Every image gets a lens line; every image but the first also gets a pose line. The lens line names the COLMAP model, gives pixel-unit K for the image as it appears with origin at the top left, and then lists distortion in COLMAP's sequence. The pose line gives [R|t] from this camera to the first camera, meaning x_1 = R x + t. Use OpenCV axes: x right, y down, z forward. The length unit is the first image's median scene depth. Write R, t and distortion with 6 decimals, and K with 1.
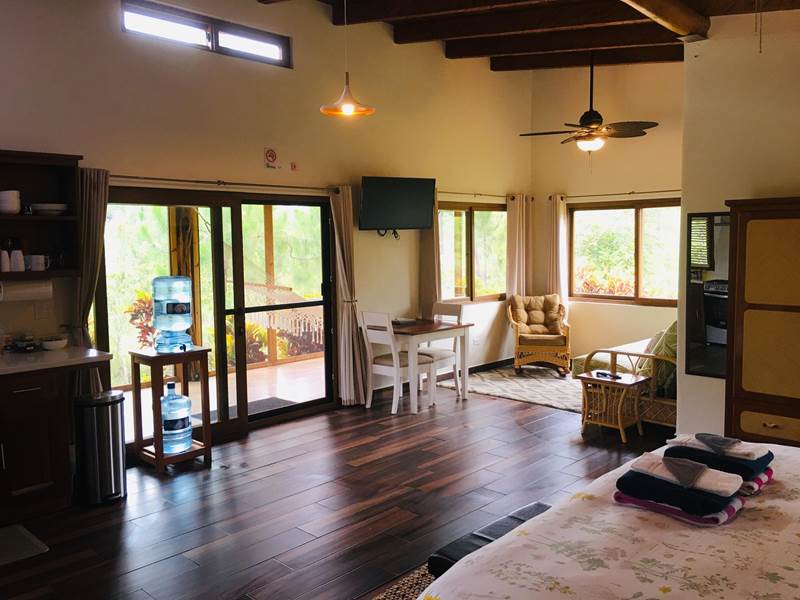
lens RADIAL K [[665.9, 0, 400.0], [0, 665.9, 300.0], [0, 0, 1]] dist [-0.062901, 0.001493]
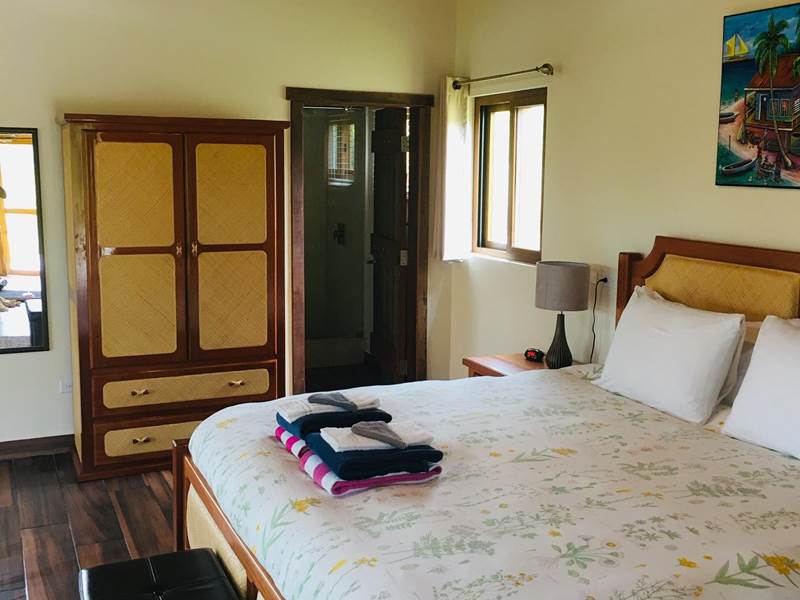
lens RADIAL K [[867.3, 0, 400.0], [0, 867.3, 300.0], [0, 0, 1]] dist [0.055185, -0.012635]
pose [[0.361524, -0.128162, 0.923512, -0.752576], [0.068052, 0.991493, 0.110956, -0.058484], [-0.929876, 0.022734, 0.367170, 0.646768]]
